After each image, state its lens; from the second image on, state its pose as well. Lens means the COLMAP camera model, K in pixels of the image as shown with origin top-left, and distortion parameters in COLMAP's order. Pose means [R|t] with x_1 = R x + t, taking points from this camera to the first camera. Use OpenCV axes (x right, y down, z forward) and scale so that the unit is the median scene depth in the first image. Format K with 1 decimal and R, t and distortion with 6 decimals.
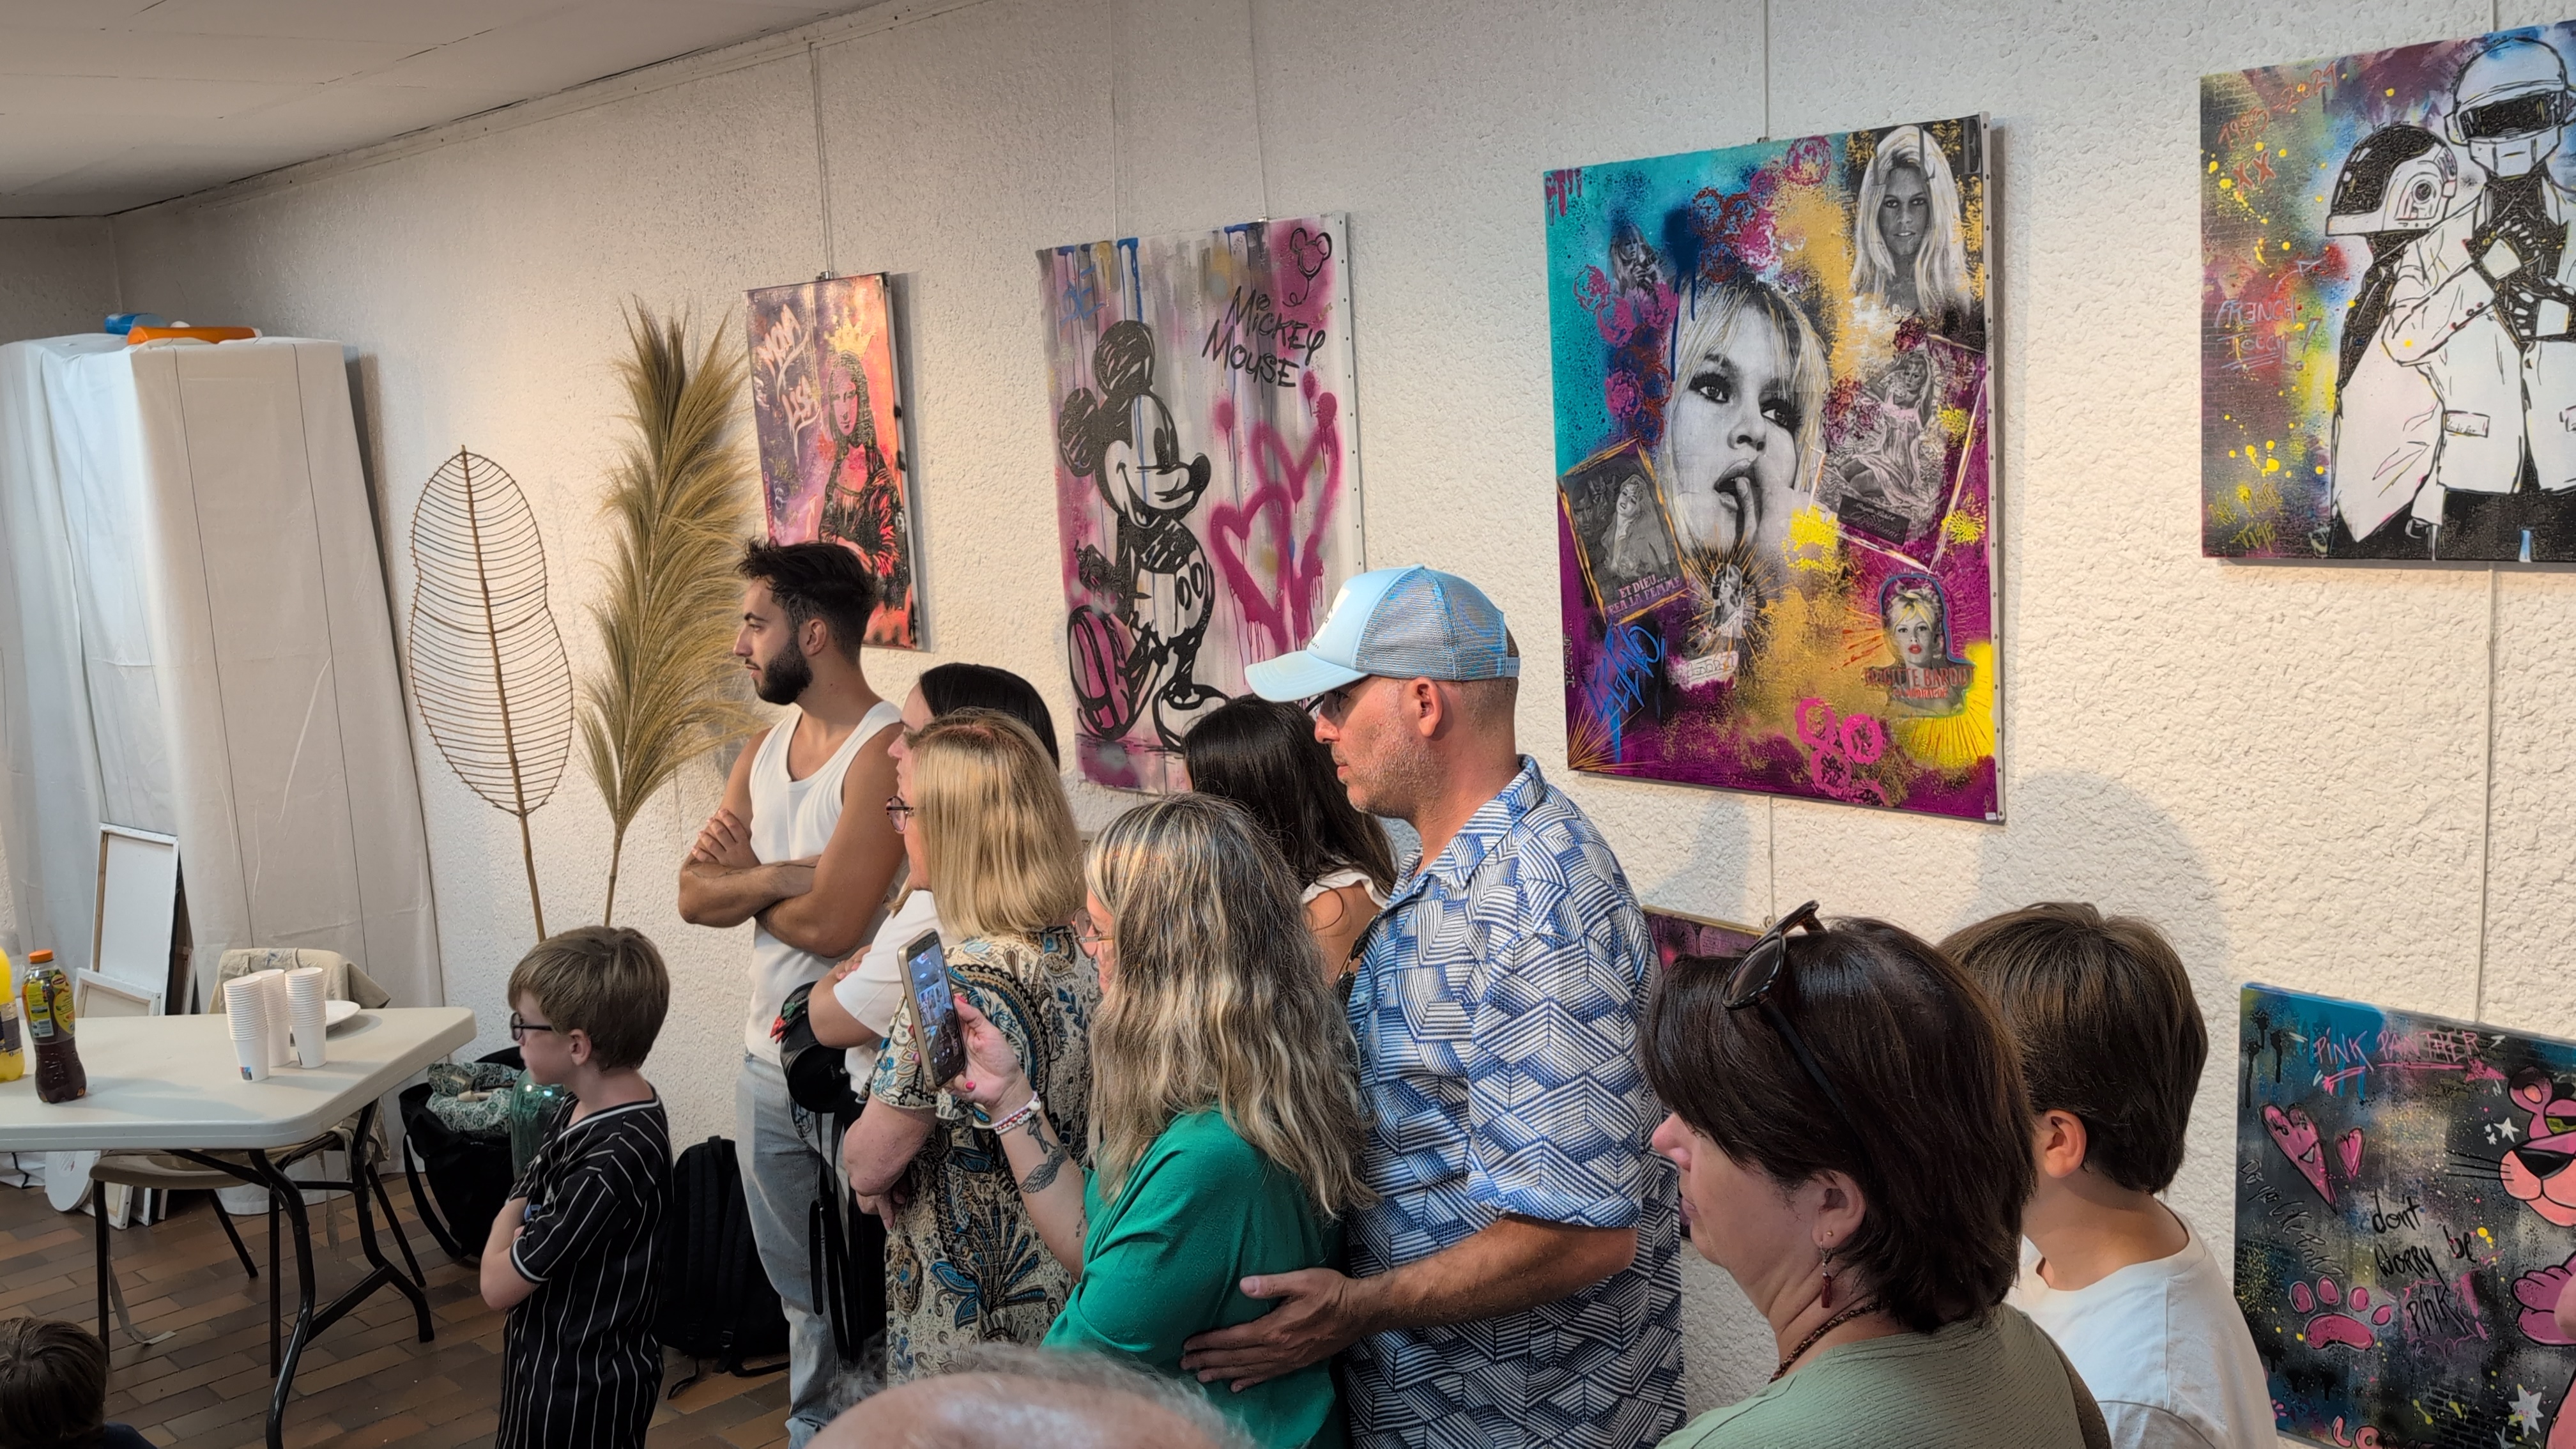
lens RADIAL K [[2306.6, 0, 1292.5], [0, 2306.6, 706.0], [0, 0, 1]] dist [0.045759, -0.065542]
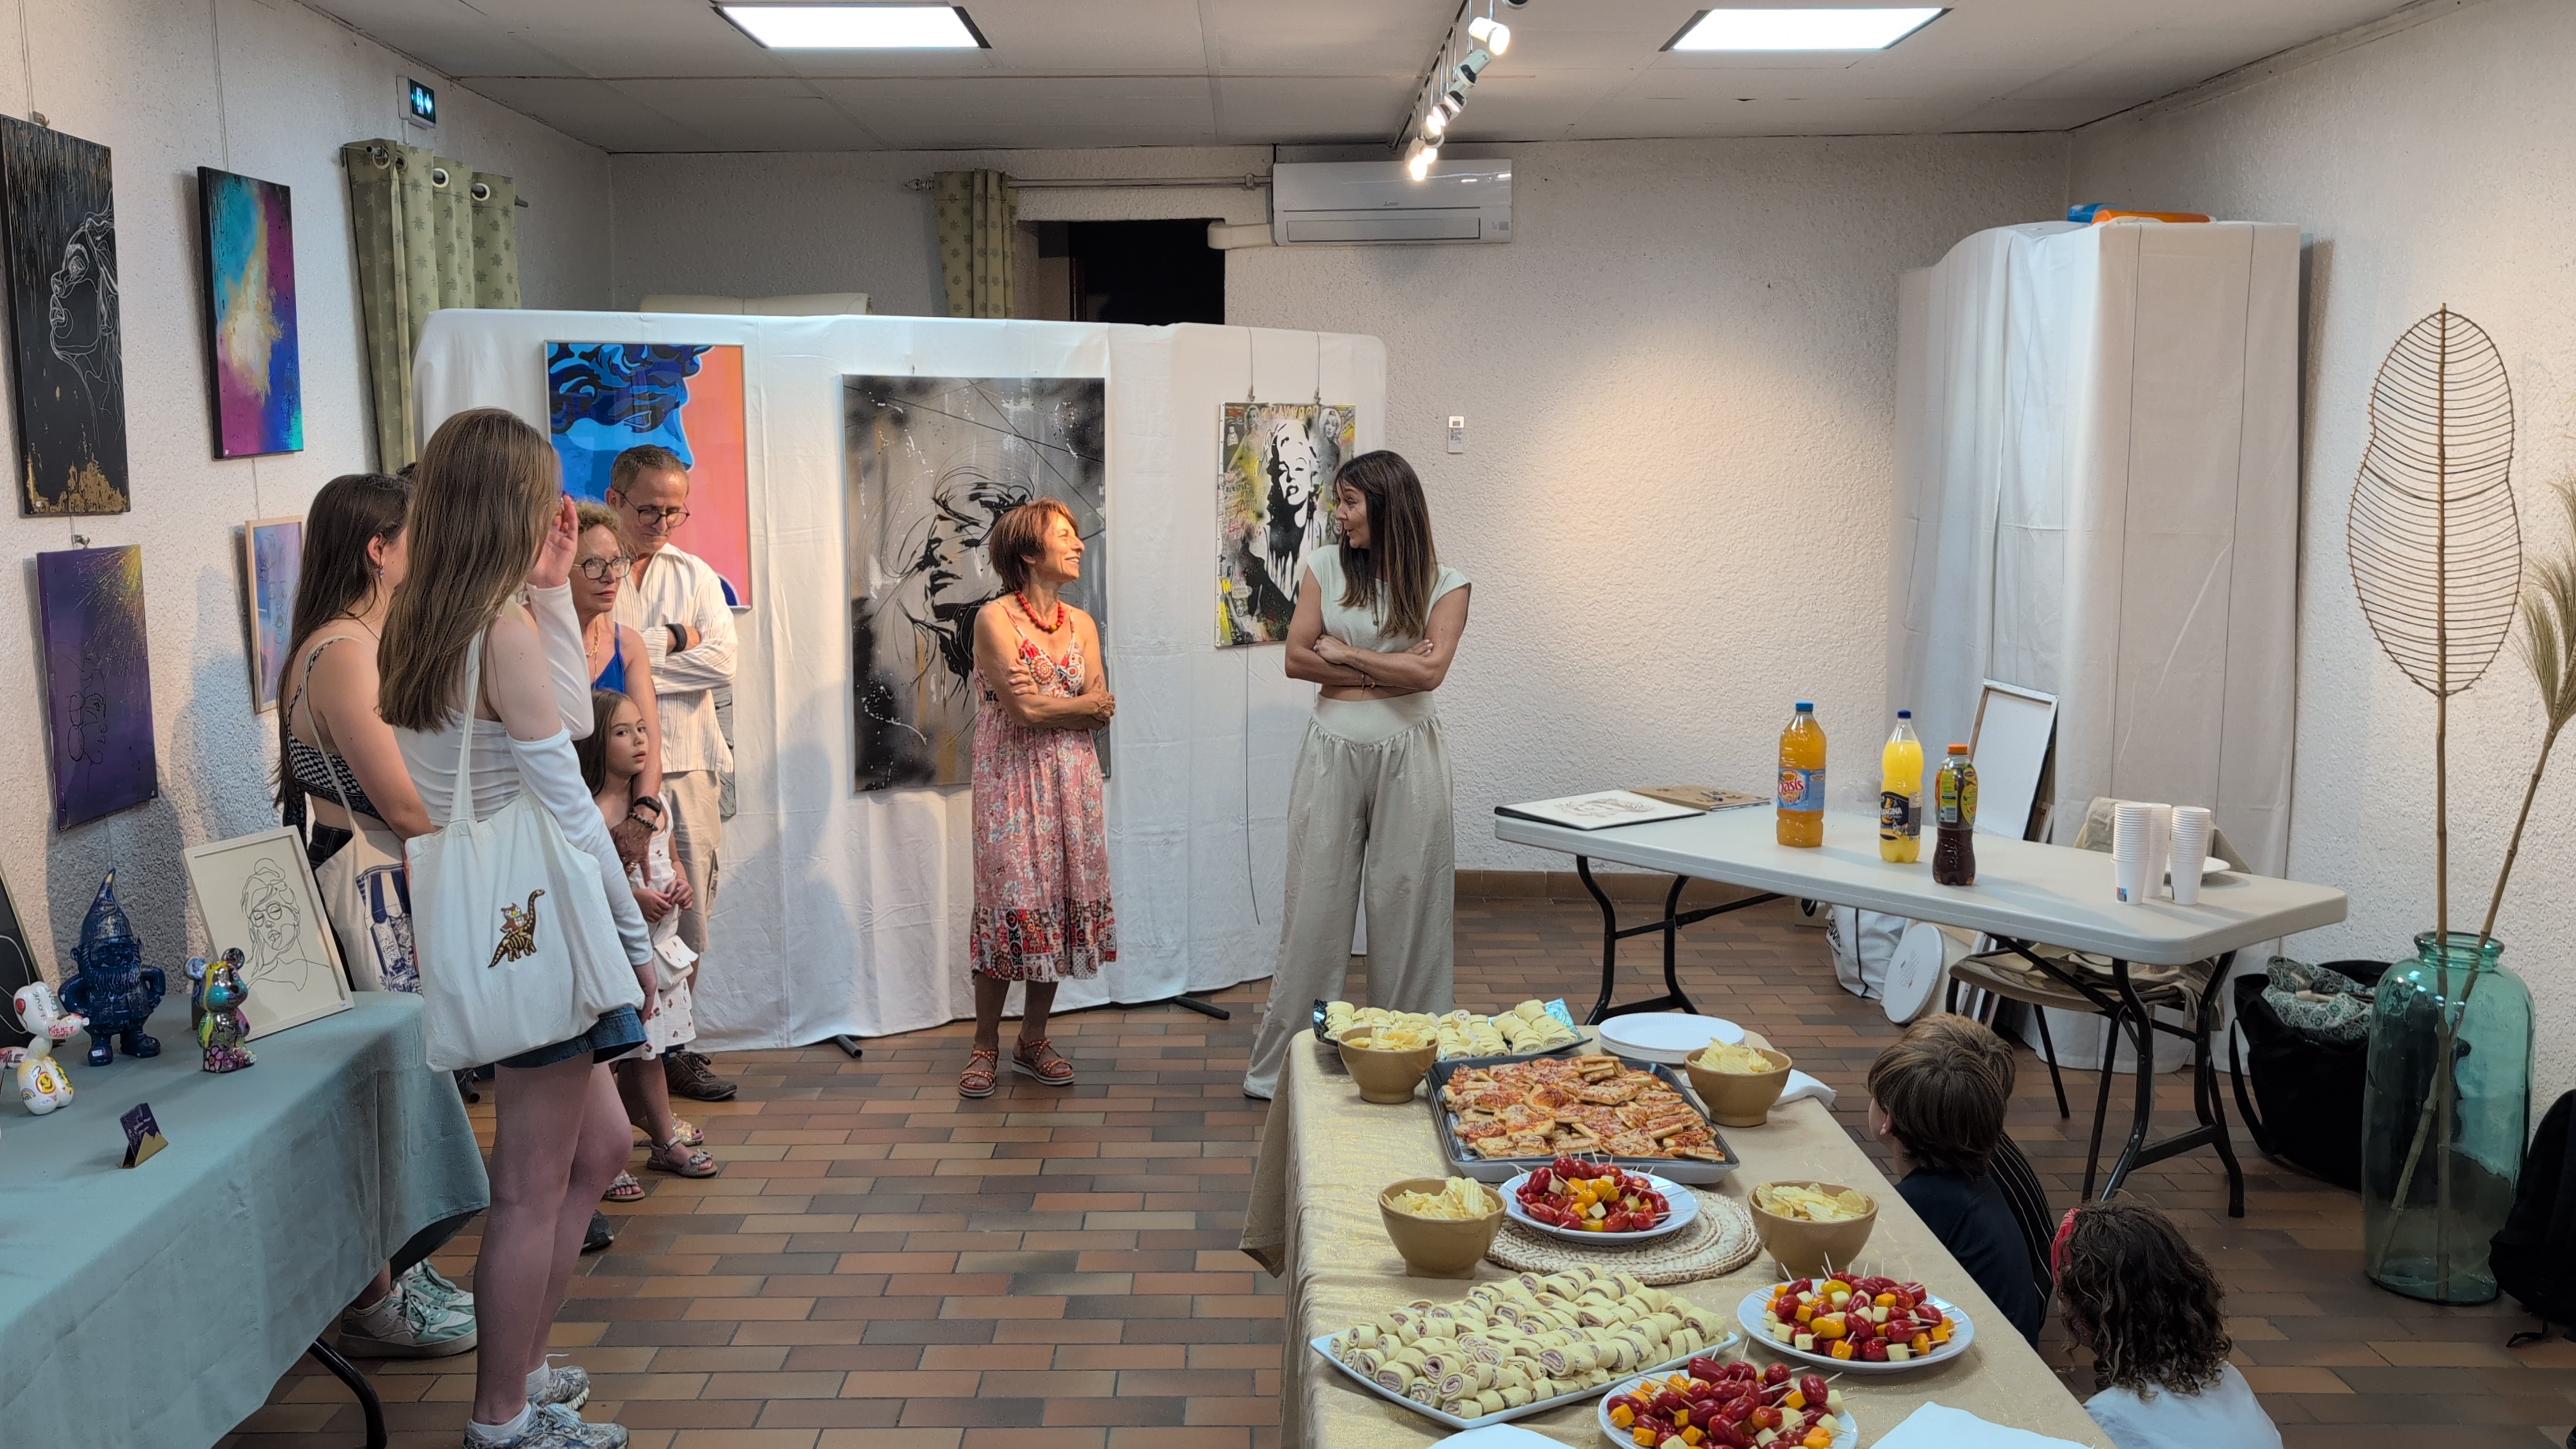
lens RADIAL K [[2306.6, 0, 1294.0], [0, 2306.6, 723.5], [0, 0, 1]] dist [0.045759, -0.065542]
pose [[0.738138, 0.151061, -0.657520, -0.073197], [-0.152262, 0.986765, 0.055772, 0.101872], [0.657243, 0.058948, 0.751370, -0.017170]]
